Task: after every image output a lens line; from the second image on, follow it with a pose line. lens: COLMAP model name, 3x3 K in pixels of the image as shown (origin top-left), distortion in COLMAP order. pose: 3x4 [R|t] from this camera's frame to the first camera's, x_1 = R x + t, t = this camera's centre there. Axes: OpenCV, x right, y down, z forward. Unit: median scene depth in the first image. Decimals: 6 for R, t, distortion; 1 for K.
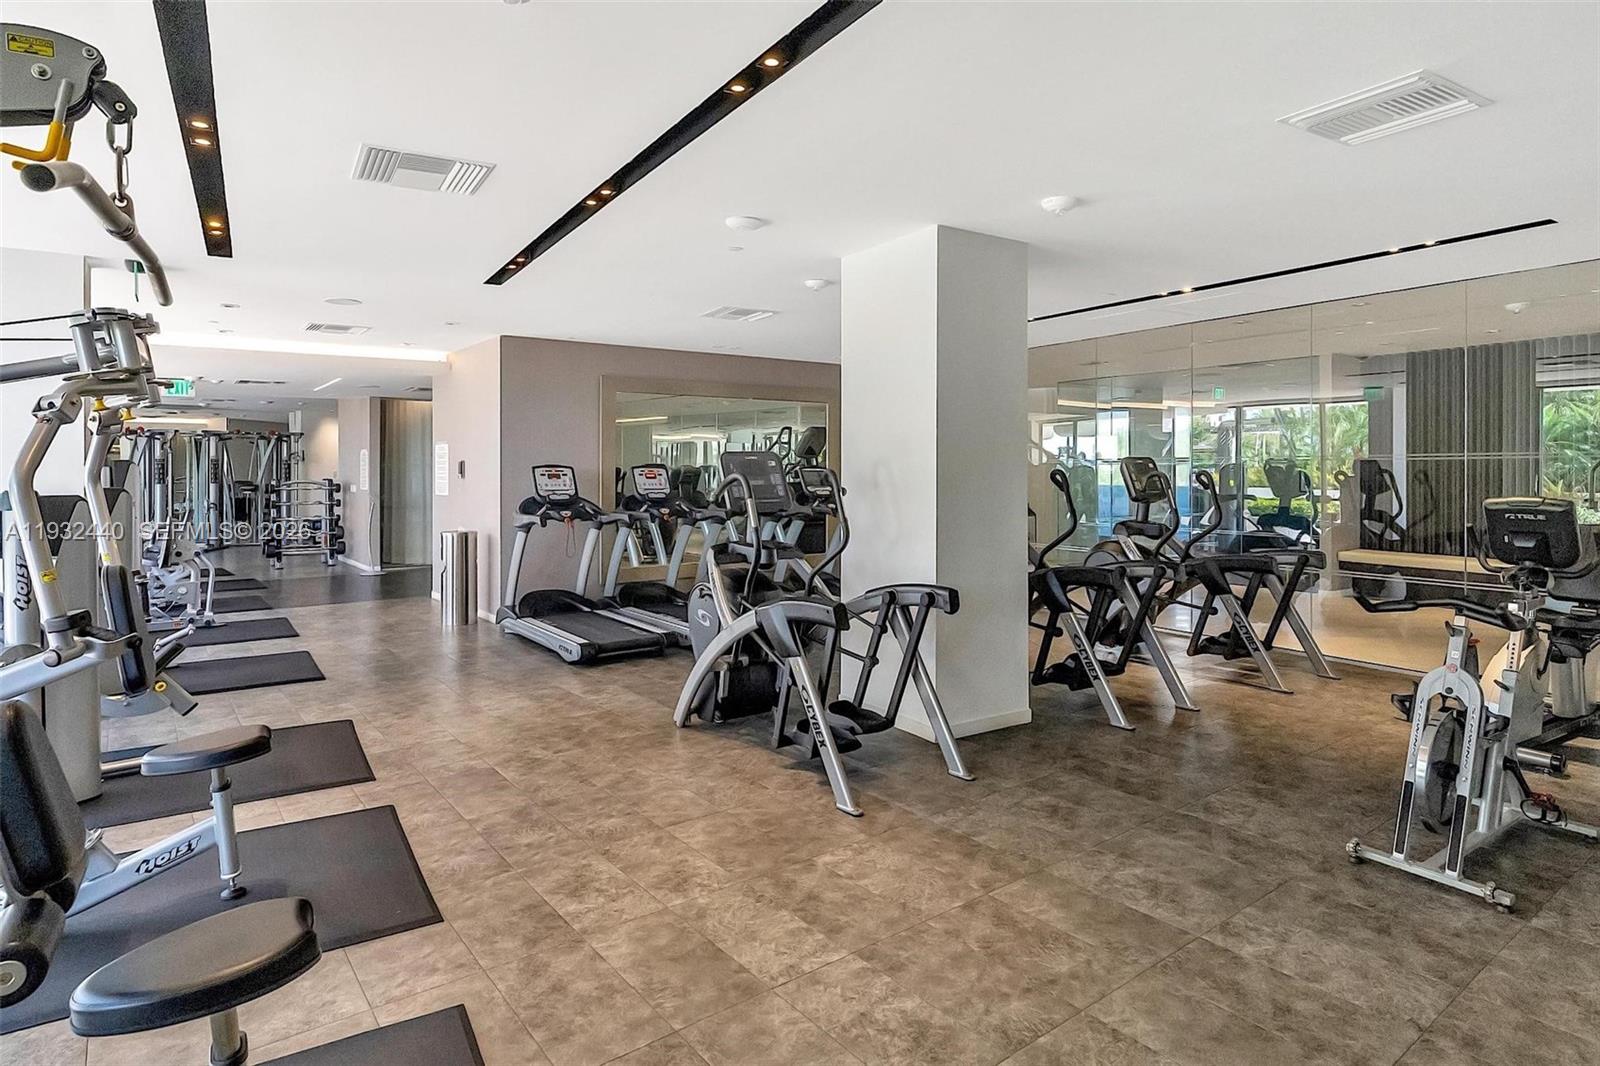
lens RADIAL K [[882.5, 0, 800.0], [0, 882.5, 533.0], [0, 0, 1]] dist [0.000383, 0.000292]
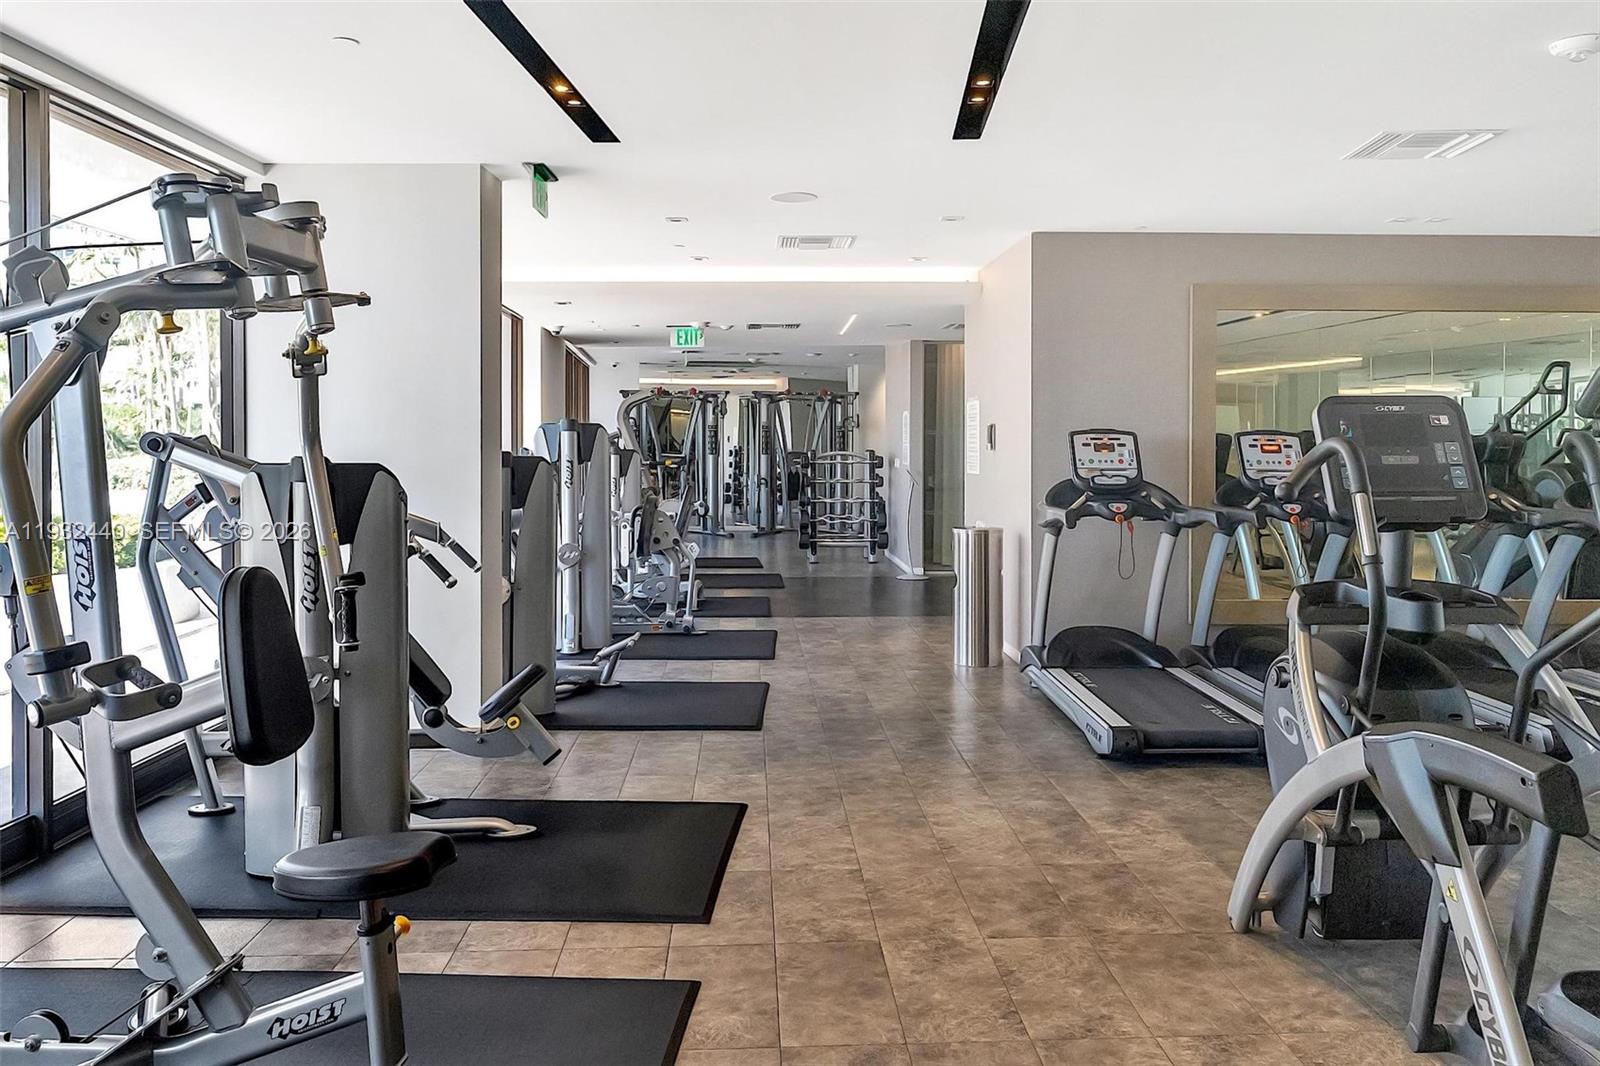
lens RADIAL K [[1233.9, 0, 800.4], [0, 1233.9, 467.0], [0, 0, 1]] dist [0.001972, 0.001071]
pose [[0.831047, 0.016752, -0.555949, 0.030645], [-0.044976, 0.998297, -0.037150, -0.008095], [0.554380, 0.055877, 0.830385, 0.154853]]
